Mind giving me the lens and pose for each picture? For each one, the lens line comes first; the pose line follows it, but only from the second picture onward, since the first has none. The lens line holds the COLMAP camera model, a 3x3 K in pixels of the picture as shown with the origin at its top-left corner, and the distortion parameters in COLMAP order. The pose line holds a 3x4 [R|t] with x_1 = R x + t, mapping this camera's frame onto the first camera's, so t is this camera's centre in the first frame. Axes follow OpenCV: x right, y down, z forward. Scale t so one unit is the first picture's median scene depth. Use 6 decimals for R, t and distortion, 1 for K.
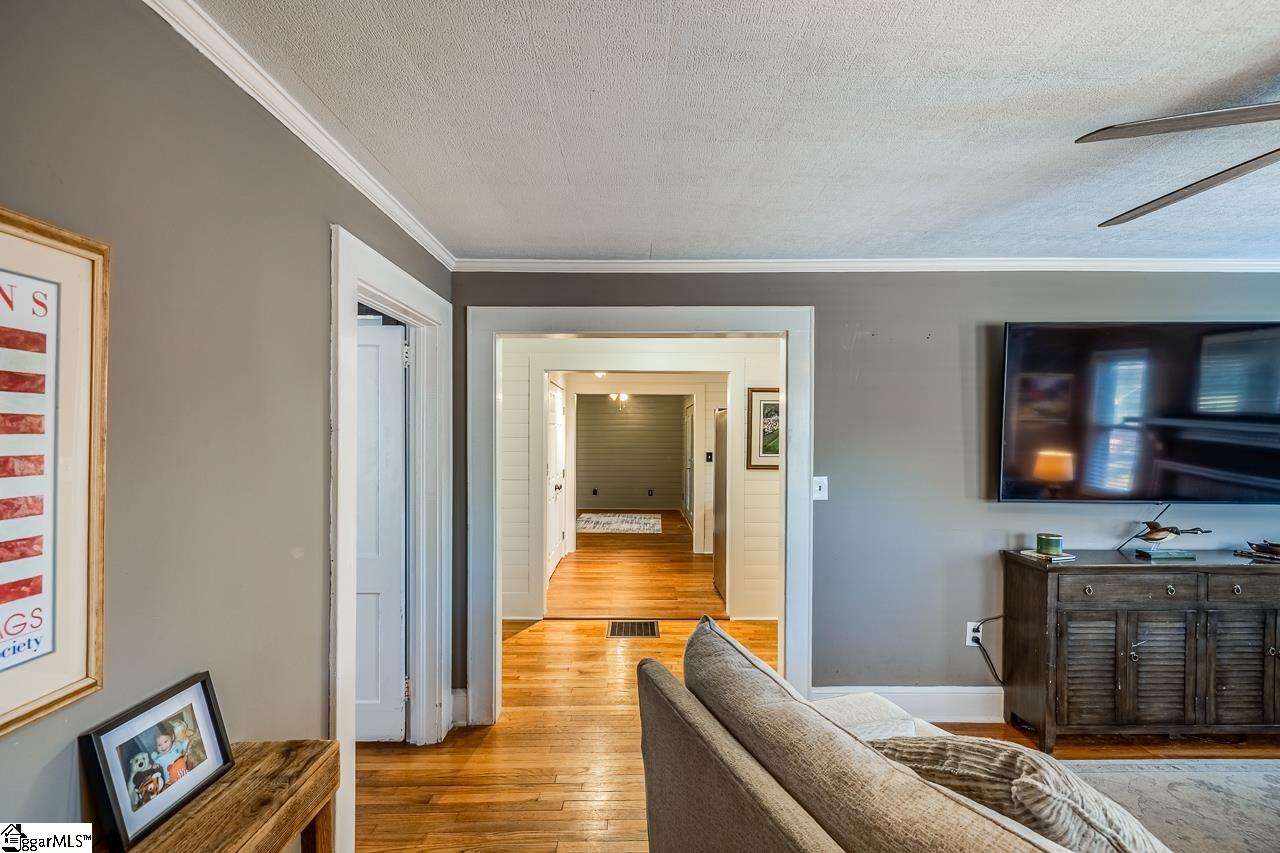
lens RADIAL K [[558.3, 0, 640.0], [0, 558.3, 442.9], [0, 0, 1]] dist [0.000238, 0.000308]
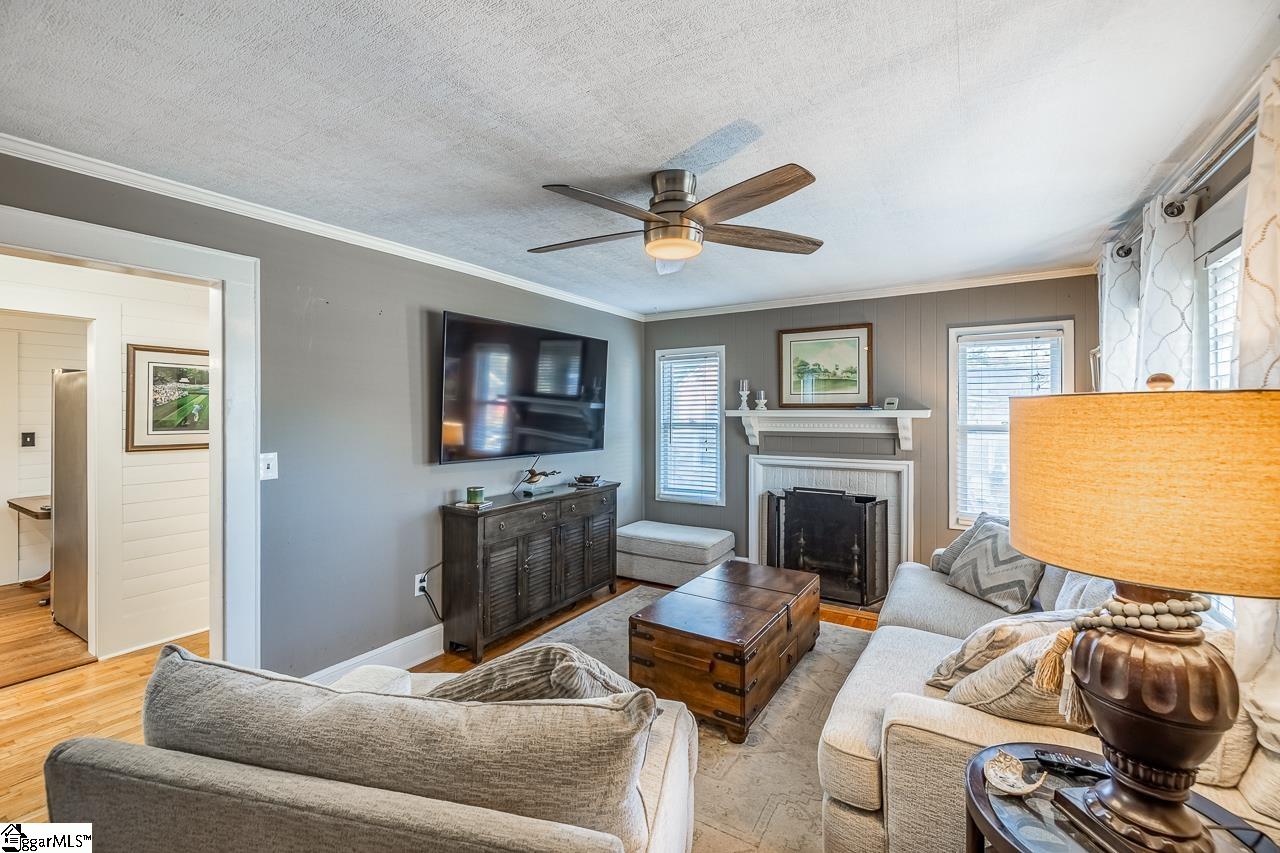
lens RADIAL K [[550.8, 0, 619.0], [0, 550.8, 416.2], [0, 0, 1]] dist [-0.000681, -0.000211]
pose [[0.539179, -0.008470, 0.842149, -0.129402], [0.010446, 0.999940, 0.003369, 0.005371], [-0.842127, 0.006980, 0.539235, 0.072209]]
